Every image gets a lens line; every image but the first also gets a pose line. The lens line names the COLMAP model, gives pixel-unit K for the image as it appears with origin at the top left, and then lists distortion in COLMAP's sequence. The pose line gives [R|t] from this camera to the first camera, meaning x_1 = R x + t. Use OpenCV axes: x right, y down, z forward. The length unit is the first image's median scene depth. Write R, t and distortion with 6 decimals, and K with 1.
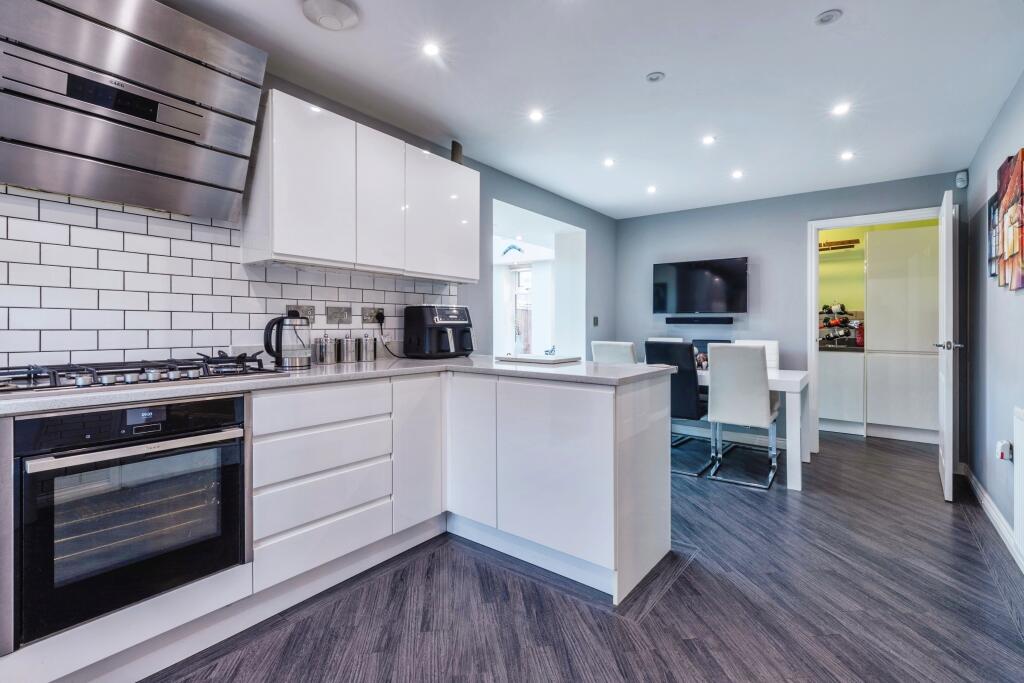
lens RADIAL K [[464.4, 0, 512.2], [0, 464.4, 330.9], [0, 0, 1]] dist [-0.013350, -0.000165]
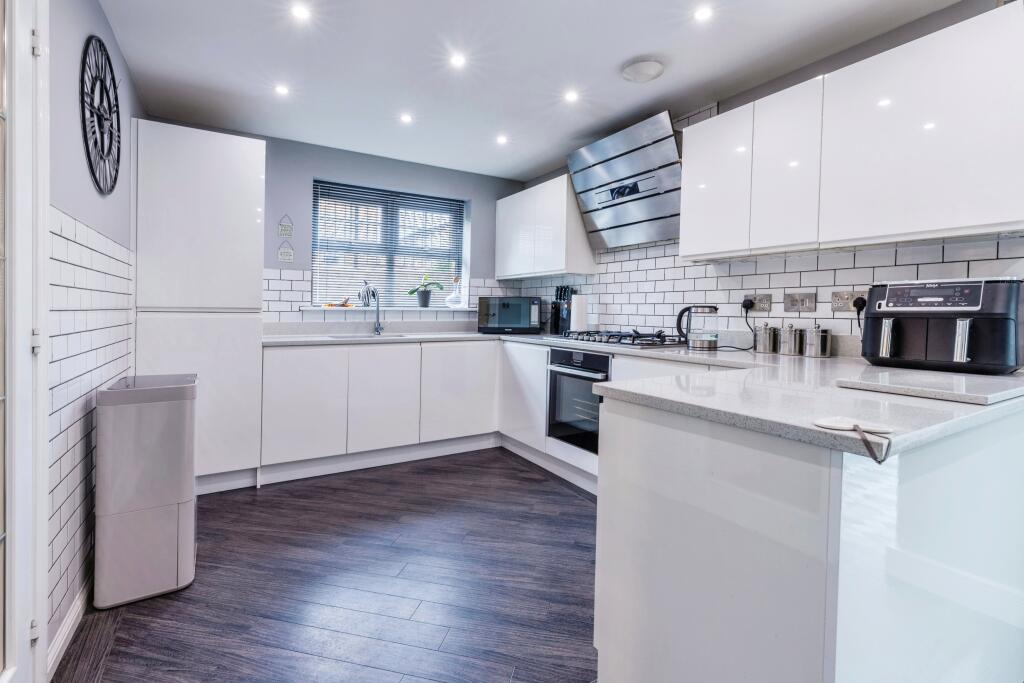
lens RADIAL K [[476.0, 0, 508.1], [0, 476.0, 306.2], [0, 0, 1]] dist [-0.000842, -0.000005]
pose [[-0.366185, -0.016812, -0.930390, 0.765264], [-0.020487, 0.999740, -0.010002, -0.006394], [0.930316, 0.015398, -0.366435, 0.890126]]
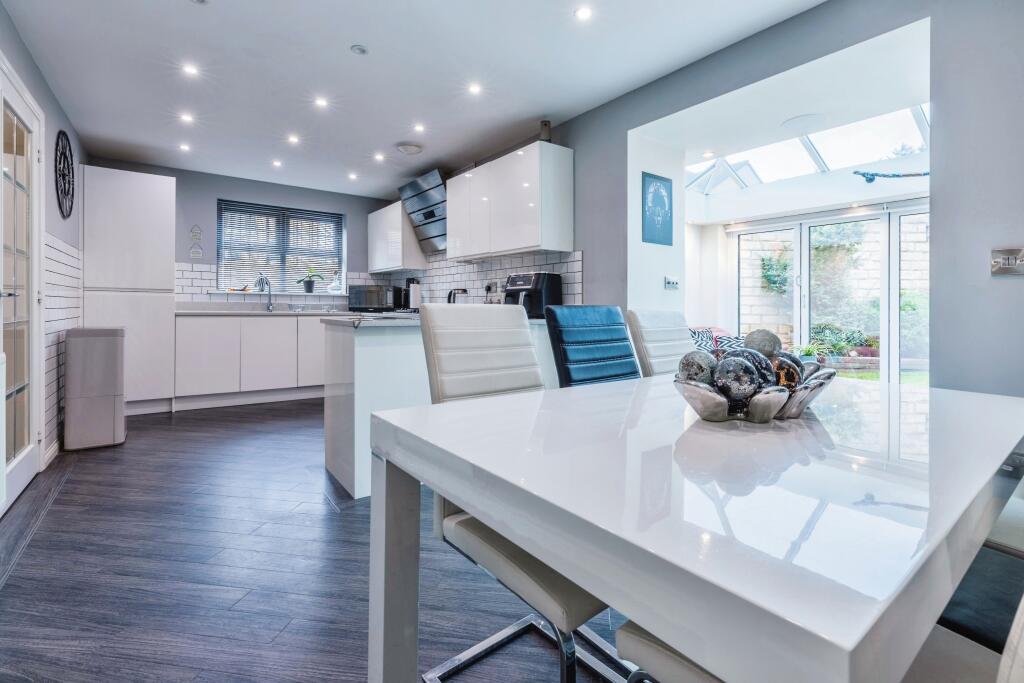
lens RADIAL K [[470.9, 0, 514.9], [0, 470.9, 309.2], [0, 0, 1]] dist [0.001294, 0.000474]
pose [[-0.270845, -0.004554, -0.962612, 1.234225], [-0.023280, 0.999727, 0.001821, 0.040208], [0.962342, 0.022903, -0.270877, 1.588201]]
